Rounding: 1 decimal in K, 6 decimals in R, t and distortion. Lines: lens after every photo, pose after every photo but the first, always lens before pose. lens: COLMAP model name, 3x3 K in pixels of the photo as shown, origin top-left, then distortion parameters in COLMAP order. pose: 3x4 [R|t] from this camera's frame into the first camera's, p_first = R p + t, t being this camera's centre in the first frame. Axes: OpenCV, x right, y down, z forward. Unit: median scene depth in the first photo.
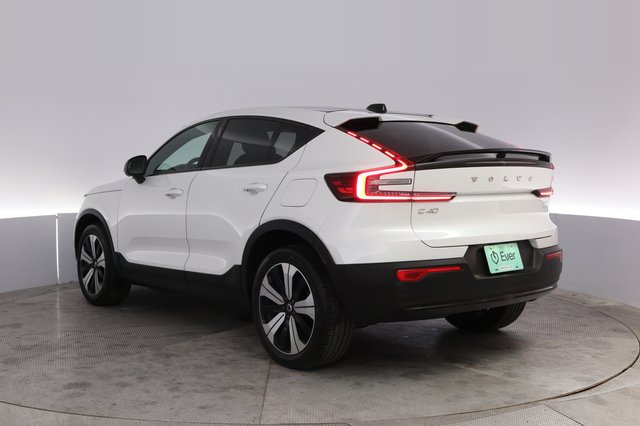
lens RADIAL K [[845.0, 0, 322.5], [0, 845.0, 212.4], [0, 0, 1]] dist [-0.019184, 0.000000]
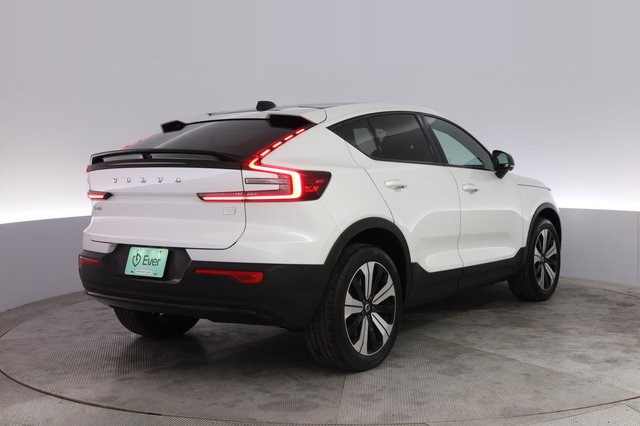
lens RADIAL K [[845.0, 0, 319.6], [0, 845.0, 215.1], [0, 0, 1]] dist [-0.019184, 0.000000]
pose [[0.224117, 0.055963, -0.972954, 1.205857], [-0.035971, 0.998145, 0.049126, -0.054800], [0.973898, 0.023988, 0.225715, 0.978187]]
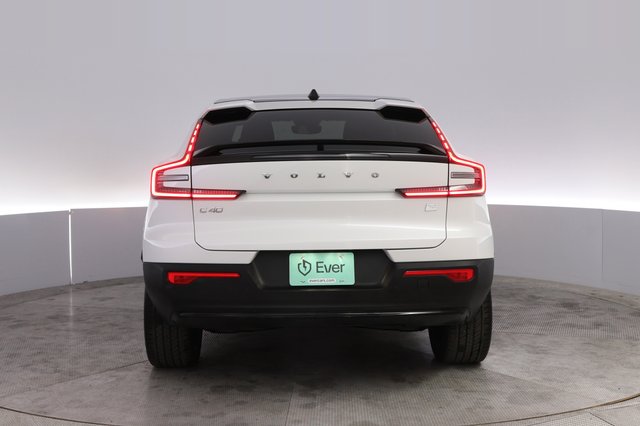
lens RADIAL K [[845.0, 0, 319.9], [0, 845.0, 210.5], [0, 0, 1]] dist [-0.019184, 0.000000]
pose [[0.790565, 0.037020, -0.611258, 0.730919], [-0.027217, 0.999309, 0.025322, -0.026041], [0.611773, -0.003382, 0.791026, 0.331414]]
